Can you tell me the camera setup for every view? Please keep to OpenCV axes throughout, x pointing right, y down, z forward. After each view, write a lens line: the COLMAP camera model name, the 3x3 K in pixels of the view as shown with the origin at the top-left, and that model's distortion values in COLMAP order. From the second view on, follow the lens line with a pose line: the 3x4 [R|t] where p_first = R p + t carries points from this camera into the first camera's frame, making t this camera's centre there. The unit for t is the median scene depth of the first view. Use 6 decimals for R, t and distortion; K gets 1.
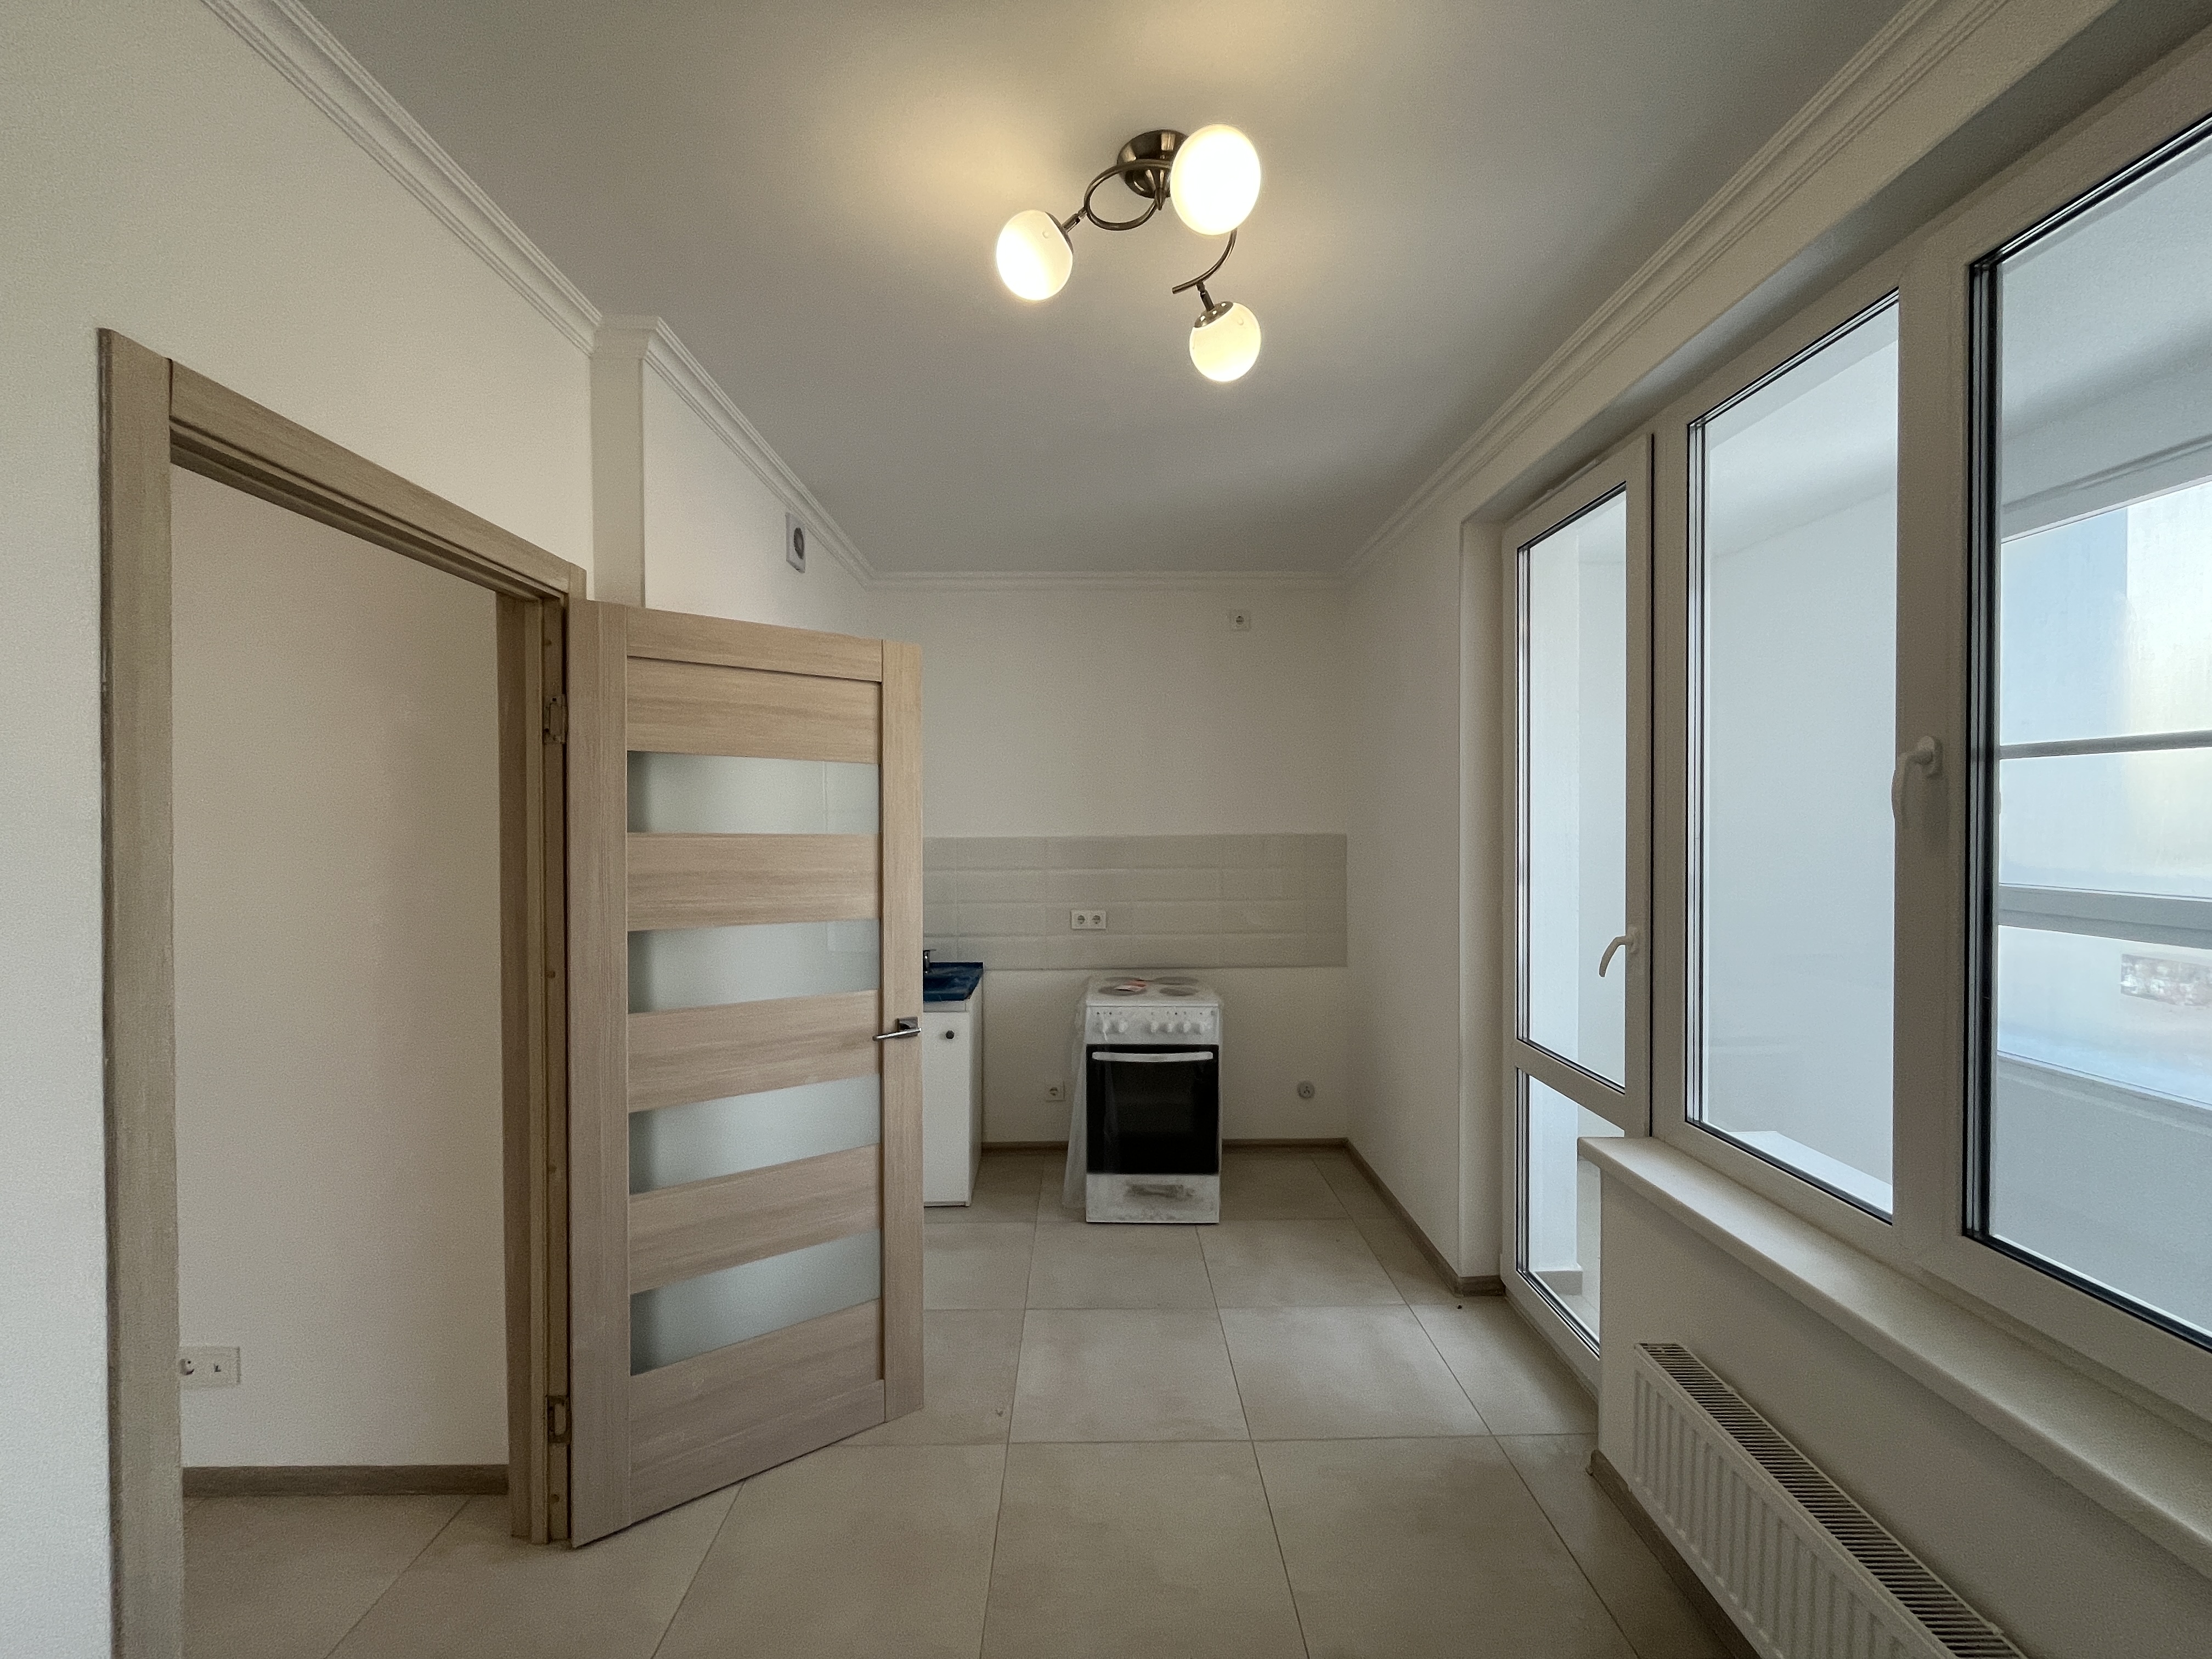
lens RADIAL K [[887.5, 0, 1101.2], [0, 887.5, 830.1], [0, 0, 1]] dist [0.001150, 0.000068]
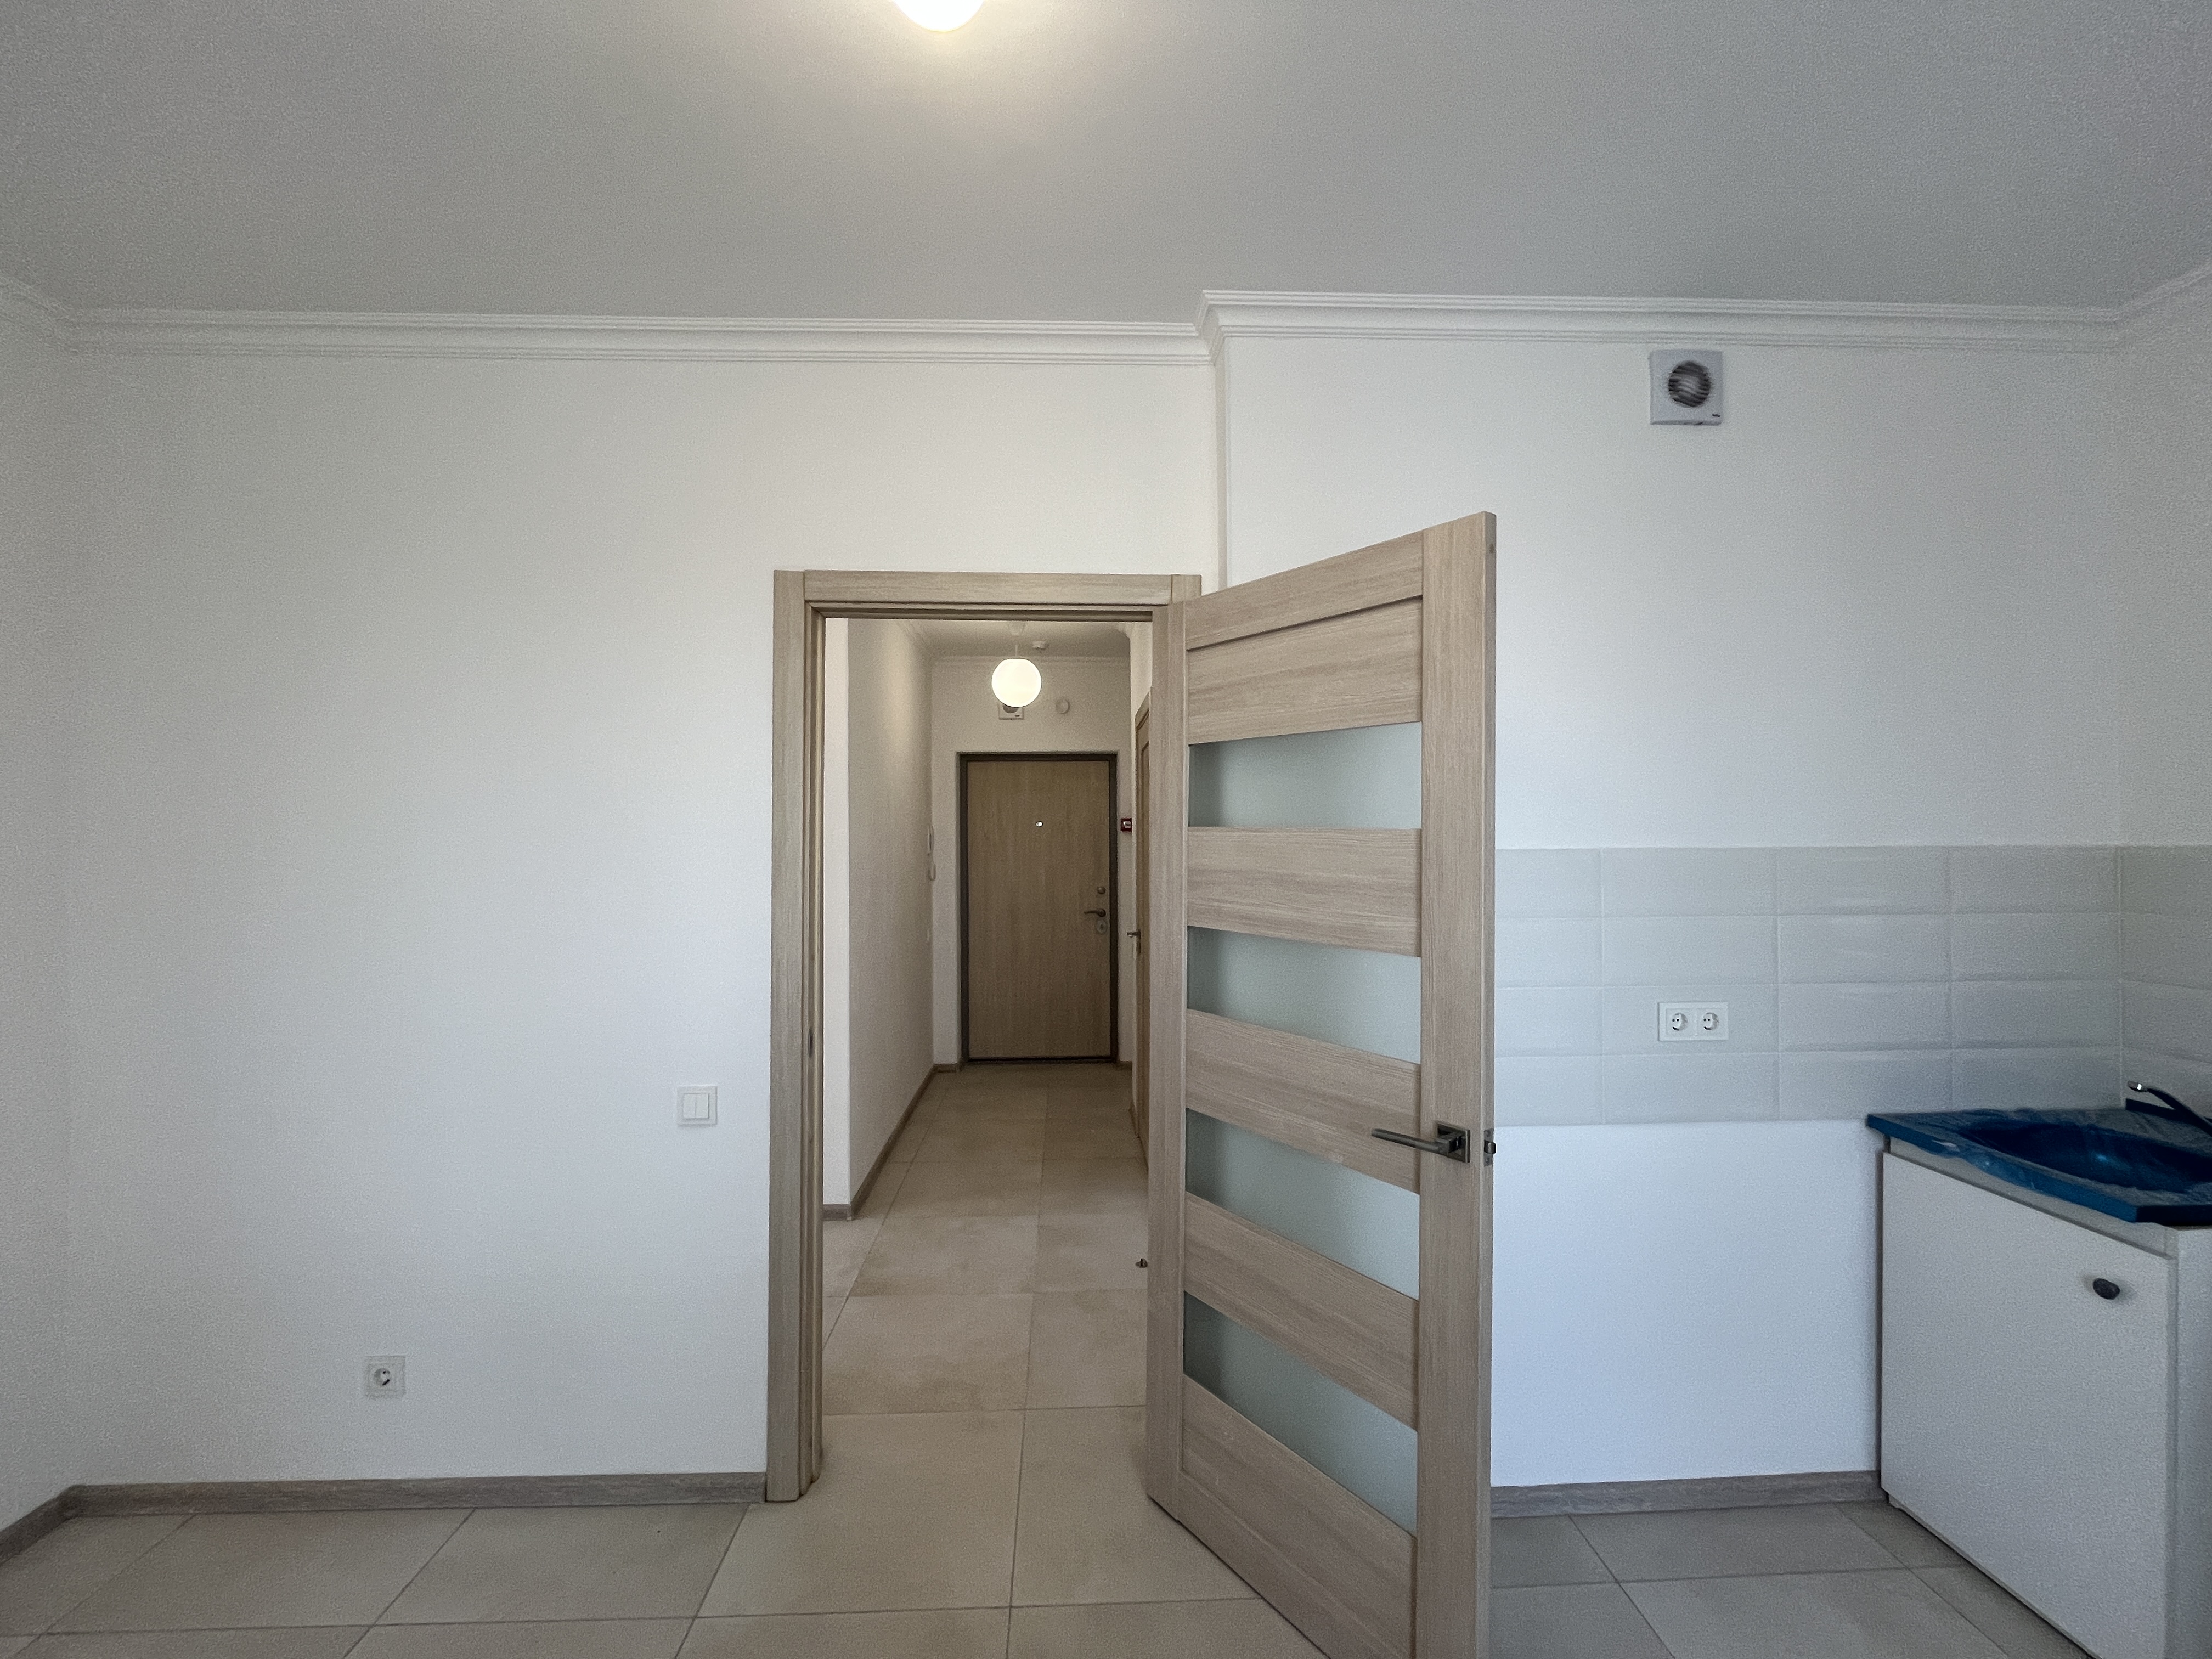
lens RADIAL K [[958.9, 0, 1109.4], [0, 958.9, 837.5], [0, 0, 1]] dist [-0.009873, -0.000174]
pose [[0.013716, -0.009118, -0.999864, 0.524285], [-0.008766, 0.999919, -0.009239, 0.024454], [0.999868, 0.008892, 0.013635, 0.873192]]
